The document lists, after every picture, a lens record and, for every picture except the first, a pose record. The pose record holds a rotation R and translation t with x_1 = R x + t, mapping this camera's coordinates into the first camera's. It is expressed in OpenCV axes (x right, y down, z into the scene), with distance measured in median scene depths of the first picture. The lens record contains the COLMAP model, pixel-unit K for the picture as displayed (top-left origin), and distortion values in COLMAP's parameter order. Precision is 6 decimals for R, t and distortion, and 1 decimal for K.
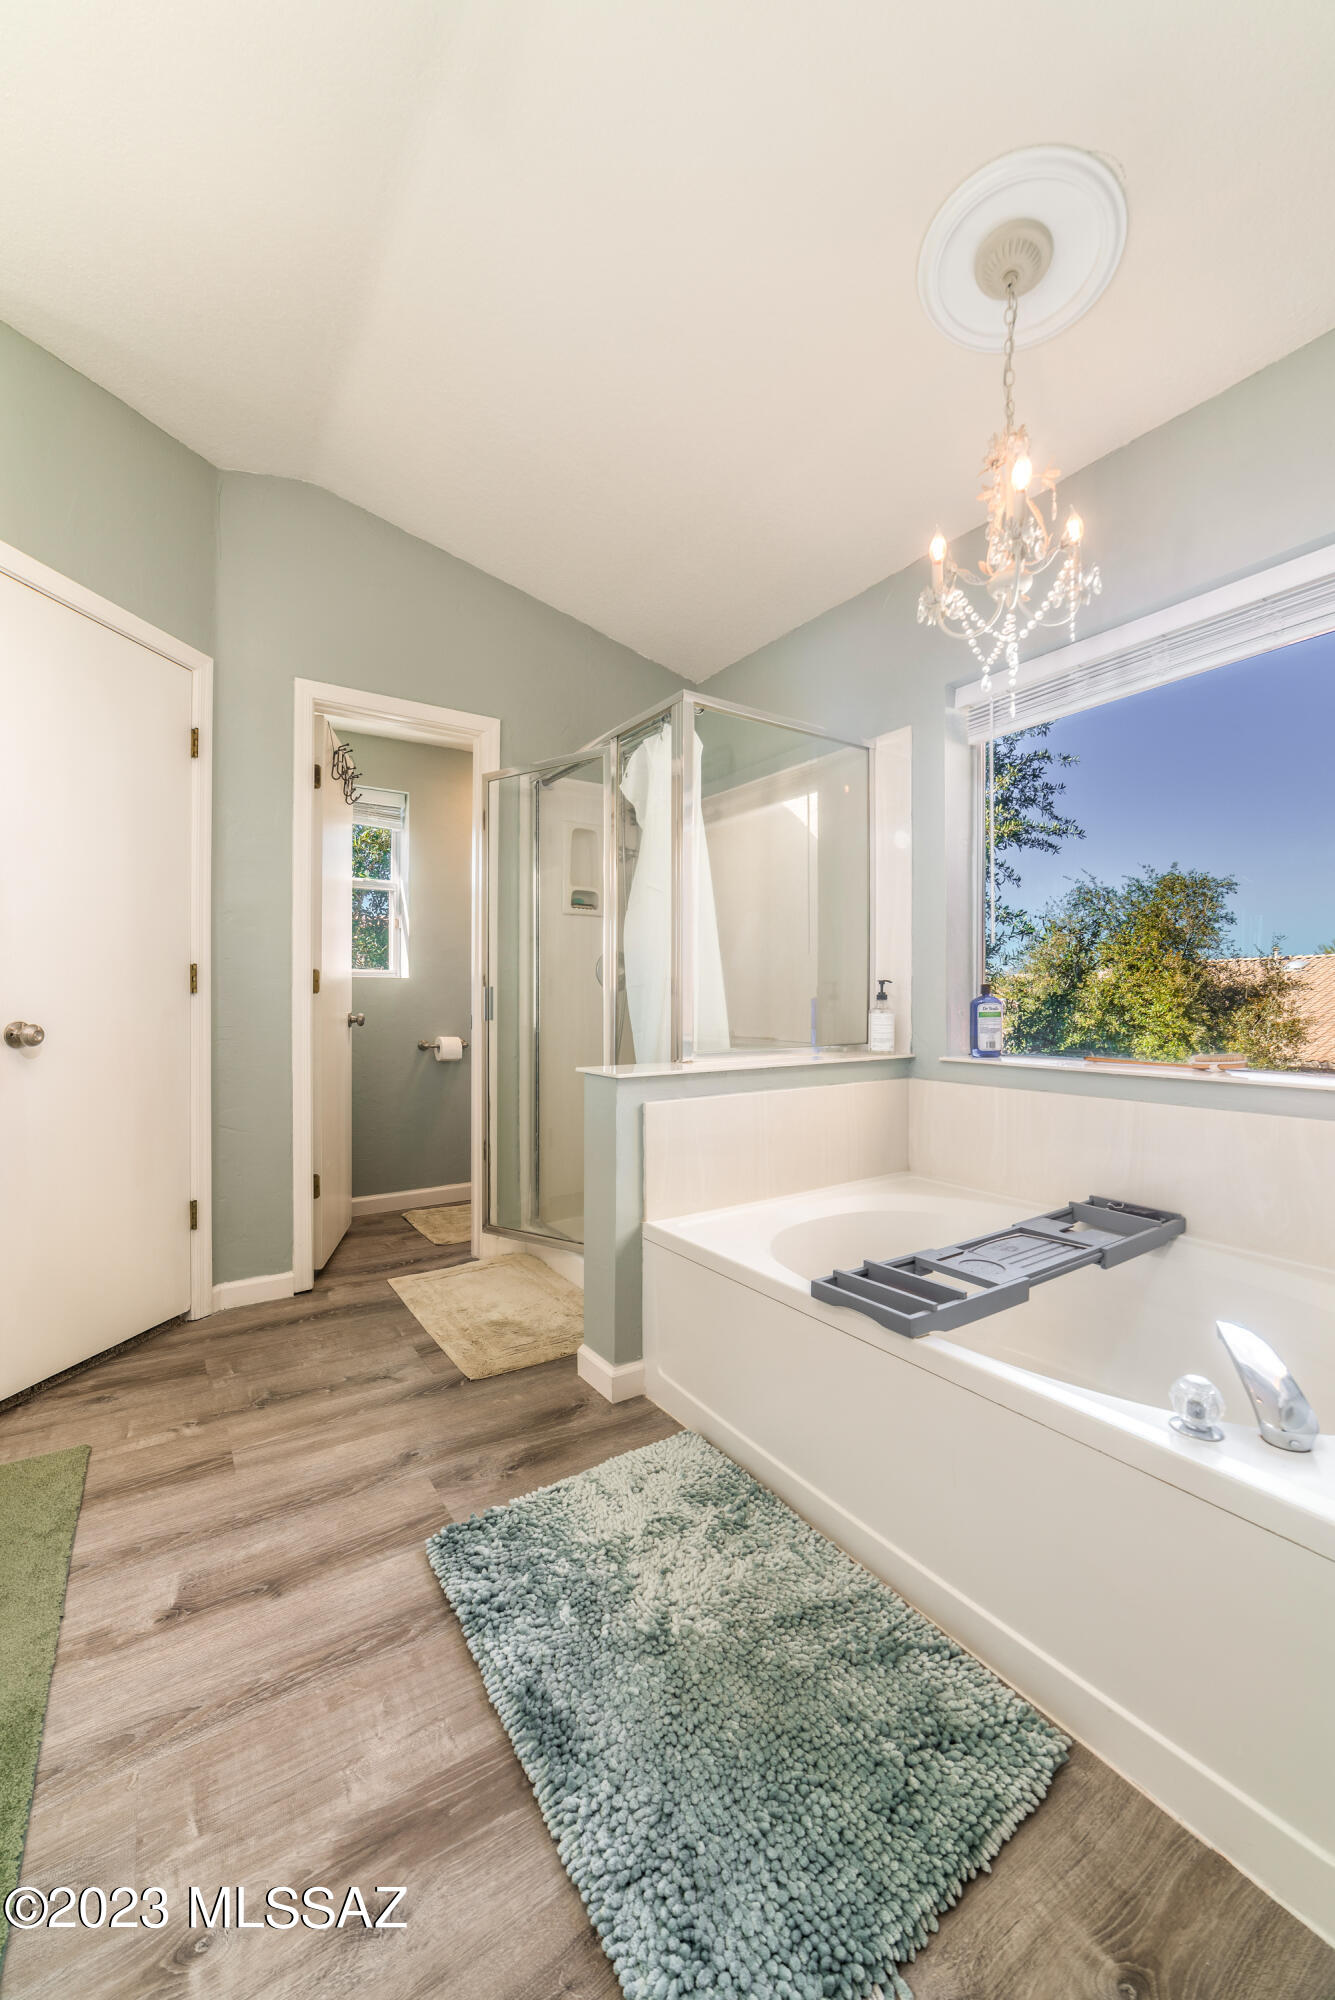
lens RADIAL K [[779.6, 0, 669.8], [0, 779.6, 998.4], [0, 0, 1]] dist [-0.018821, 0.005537]
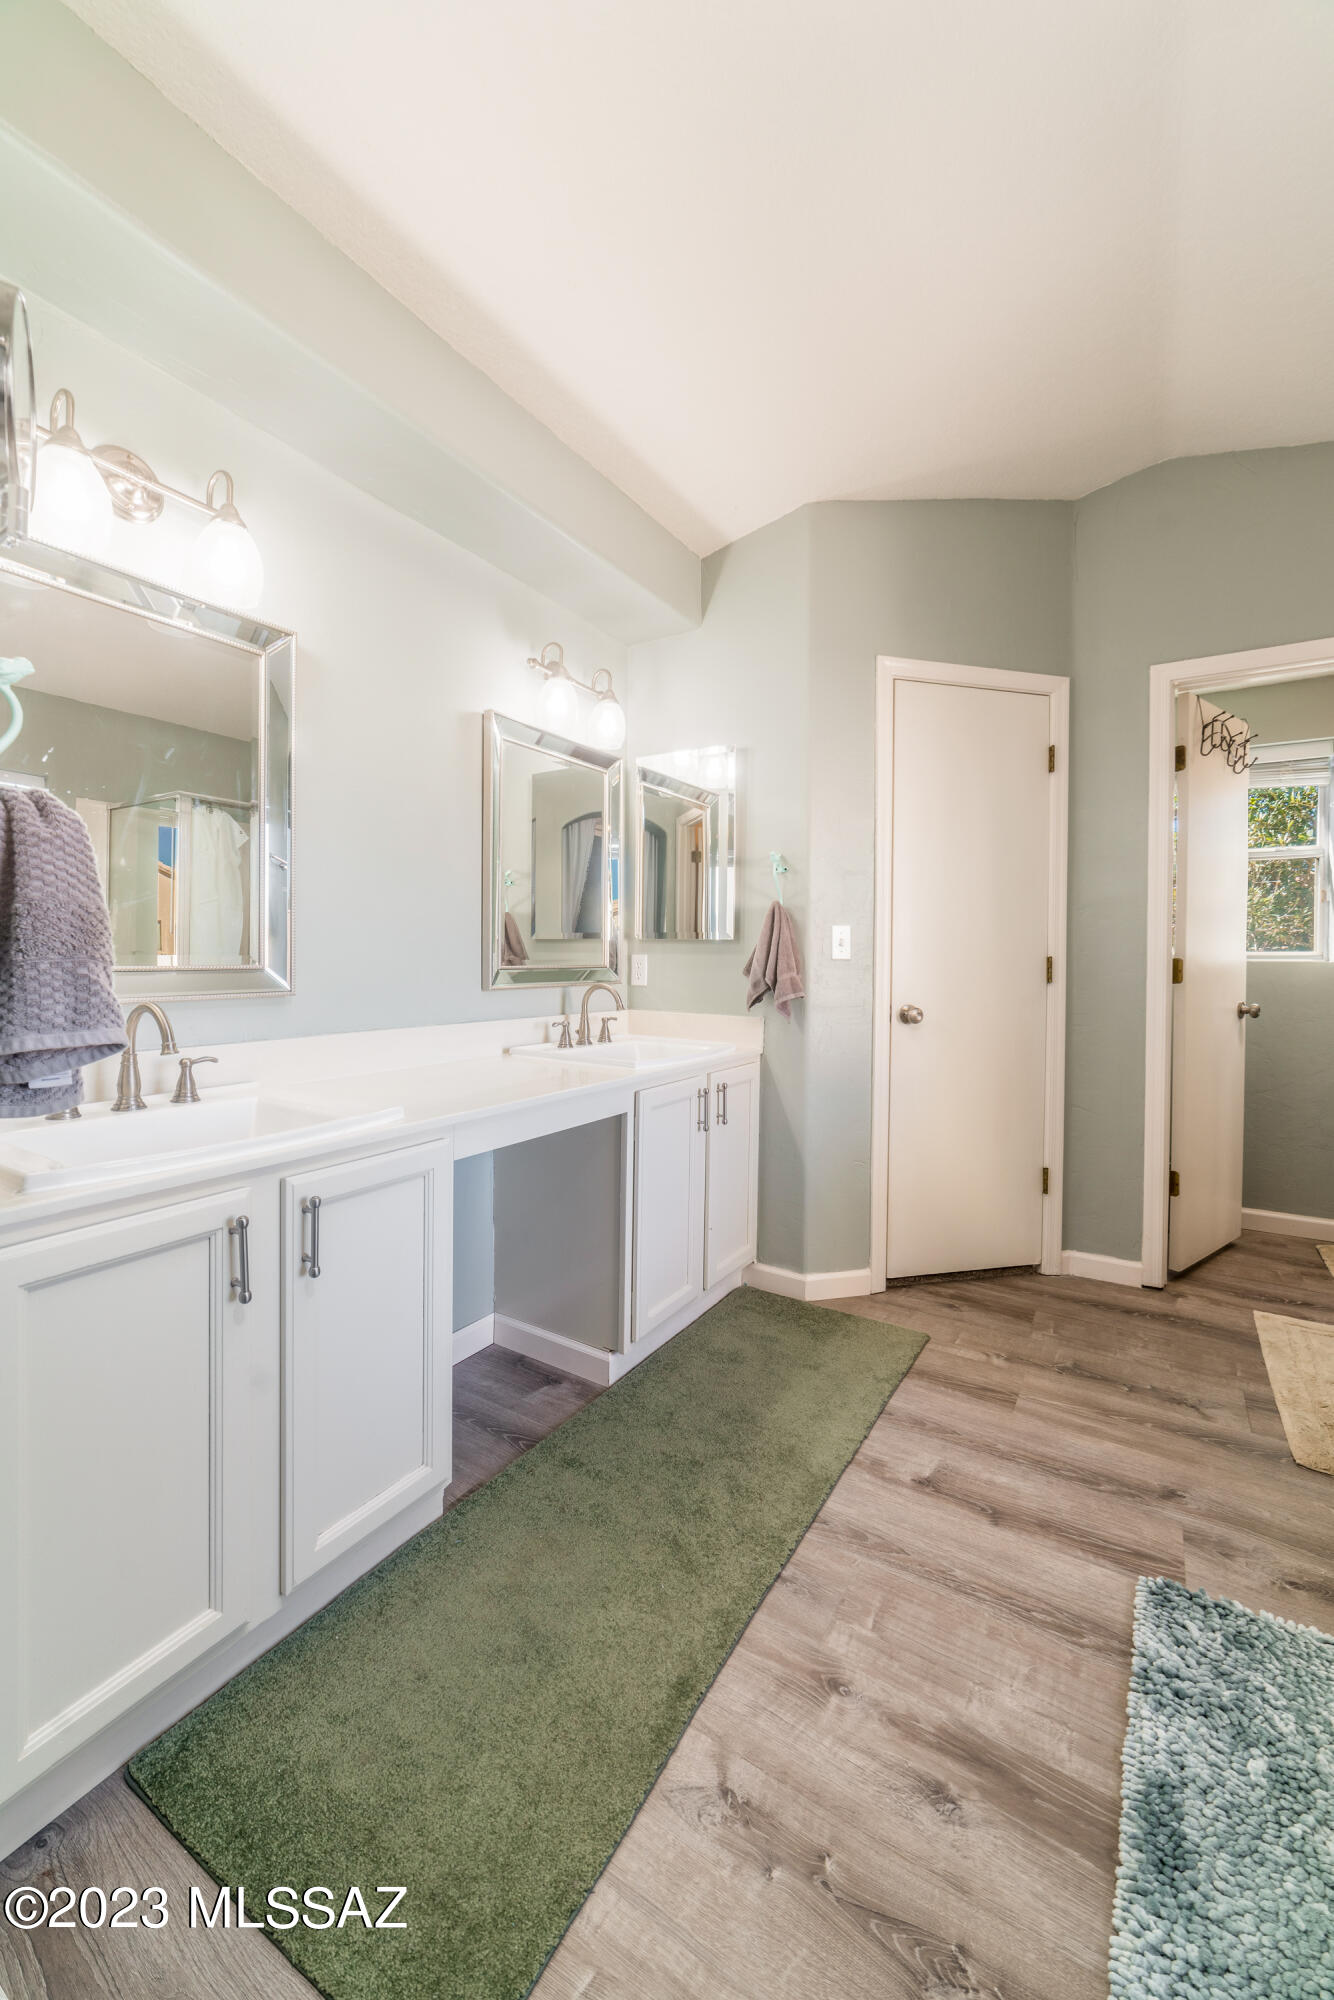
lens RADIAL K [[779.6, 0, 673.8], [0, 779.6, 955.1], [0, 0, 1]] dist [-0.018821, 0.005537]
pose [[0.415231, -0.003870, -0.909708, 0.248591], [-0.005301, 0.999964, -0.006674, -0.050026], [0.909701, 0.007593, 0.415195, 0.051291]]
